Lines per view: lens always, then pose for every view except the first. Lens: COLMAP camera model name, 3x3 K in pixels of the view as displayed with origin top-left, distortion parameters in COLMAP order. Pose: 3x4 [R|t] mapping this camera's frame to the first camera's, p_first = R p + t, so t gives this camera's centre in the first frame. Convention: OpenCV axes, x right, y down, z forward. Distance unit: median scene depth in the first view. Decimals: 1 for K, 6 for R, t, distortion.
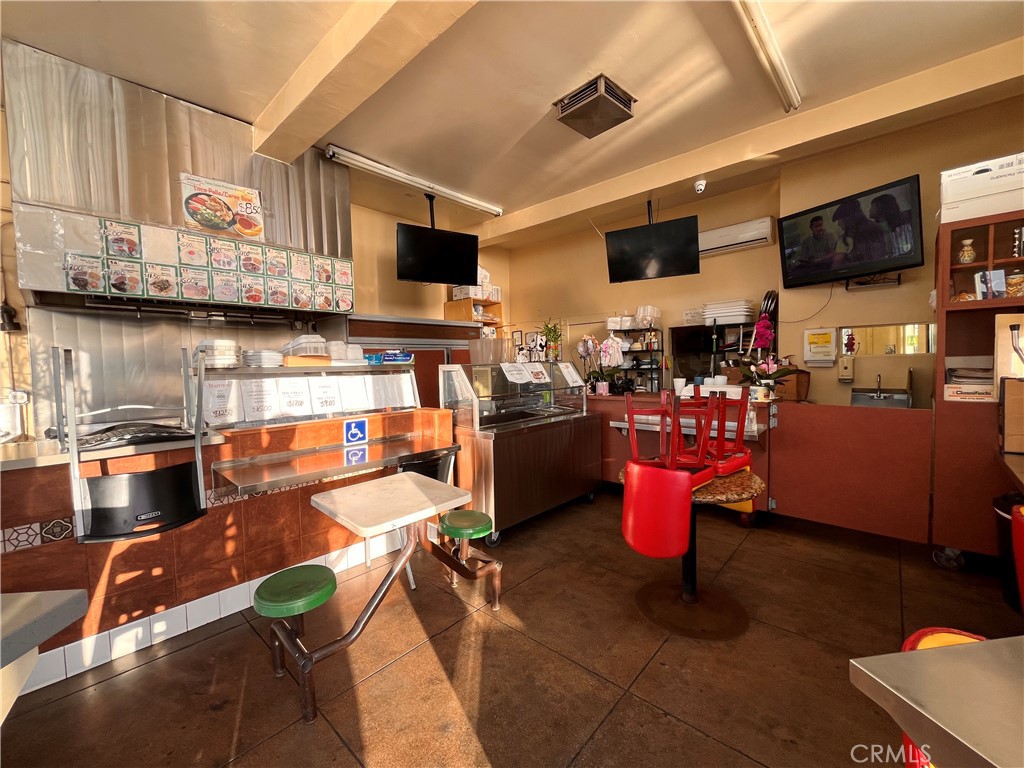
lens RADIAL K [[417.9, 0, 510.4], [0, 417.9, 384.2], [0, 0, 1]] dist [-0.003560, 0.000785]
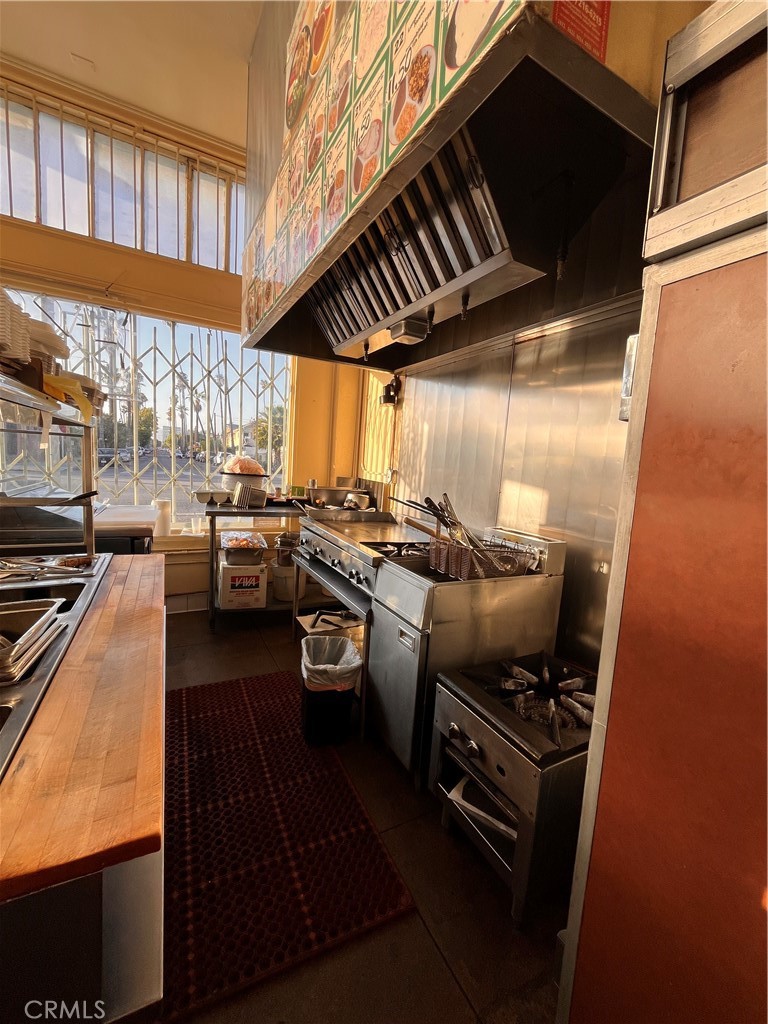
lens RADIAL K [[417.9, 0, 382.0], [0, 417.9, 512.1], [0, 0, 1]] dist [-0.003560, 0.000785]
pose [[-0.335130, 0.114444, -0.935195, -0.265985], [-0.093131, 0.983710, 0.153755, -0.027353], [0.937558, 0.138623, -0.319013, 1.291363]]
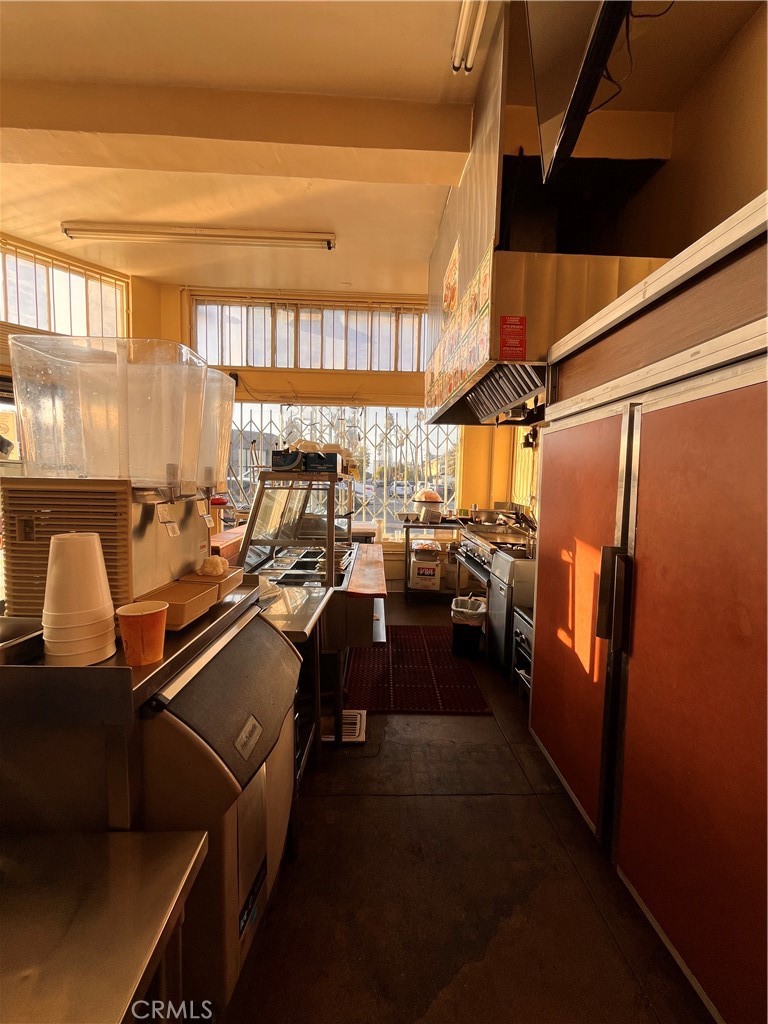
lens RADIAL K [[417.9, 0, 382.5], [0, 417.9, 513.5], [0, 0, 1]] dist [-0.003560, 0.000785]
pose [[-0.715730, 0.064311, -0.695409, 0.023939], [-0.032828, 0.991552, 0.125484, -0.067236], [0.697605, 0.112641, -0.707573, 1.569140]]
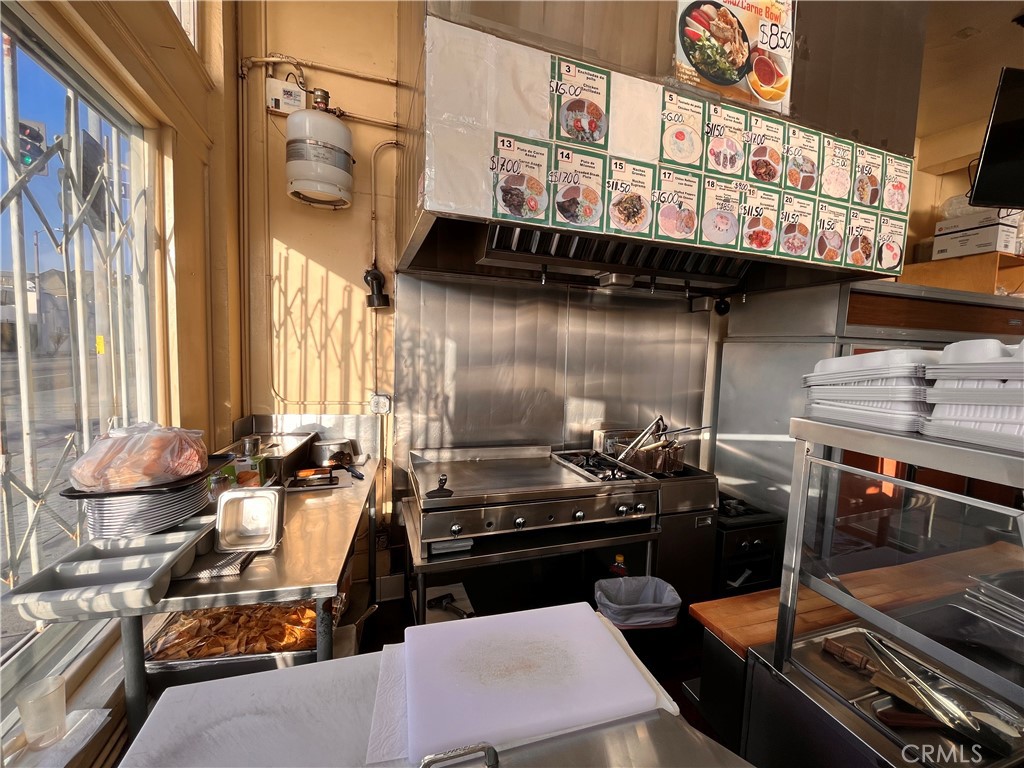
lens RADIAL K [[417.9, 0, 511.6], [0, 417.9, 383.6], [0, 0, 1]] dist [-0.003560, 0.000785]
pose [[0.879747, 0.087176, -0.467382, -0.665081], [-0.072084, 0.996139, 0.050117, -0.052166], [0.469947, -0.010399, 0.882634, 0.488644]]
